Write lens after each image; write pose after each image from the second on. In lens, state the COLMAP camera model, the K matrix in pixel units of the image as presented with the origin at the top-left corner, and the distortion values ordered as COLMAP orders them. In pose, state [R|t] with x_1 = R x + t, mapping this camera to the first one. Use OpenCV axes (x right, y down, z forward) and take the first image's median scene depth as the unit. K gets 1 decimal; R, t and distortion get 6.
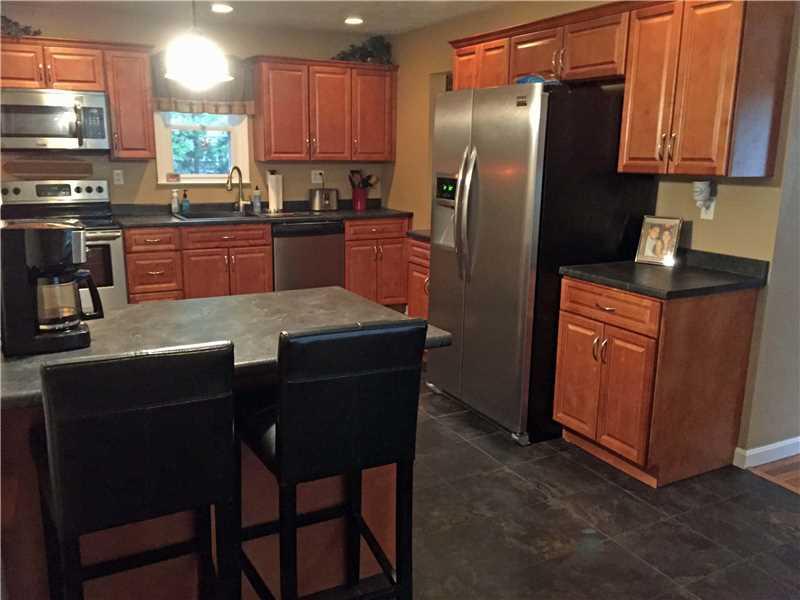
lens RADIAL K [[684.9, 0, 400.0], [0, 684.9, 300.0], [0, 0, 1]] dist [0.015431, 0.005542]
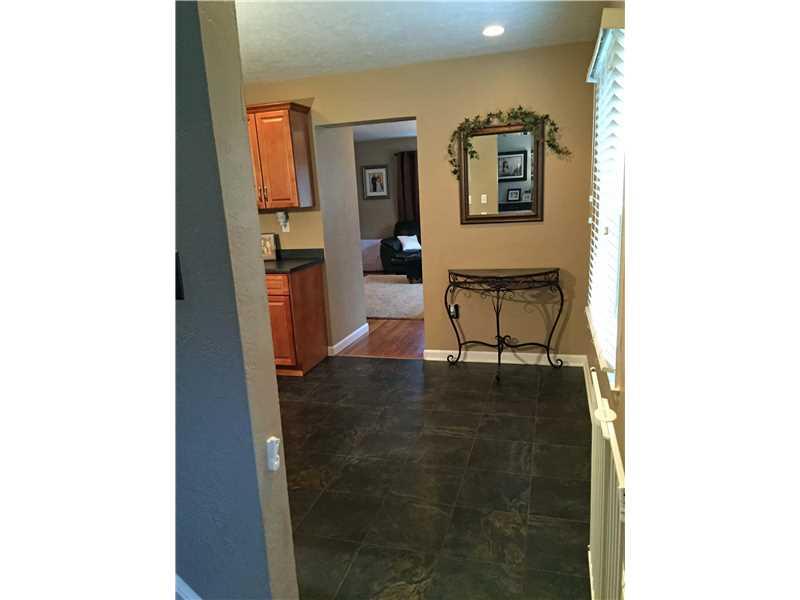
lens RADIAL K [[506.3, 0, 400.0], [0, 506.3, 300.0], [0, 0, 1]] dist [0.000455, 0.000014]
pose [[0.700368, -0.200426, 0.685065, -0.331982], [0.216083, 0.974267, 0.064126, 0.041993], [-0.680289, 0.103119, 0.725654, -0.187683]]
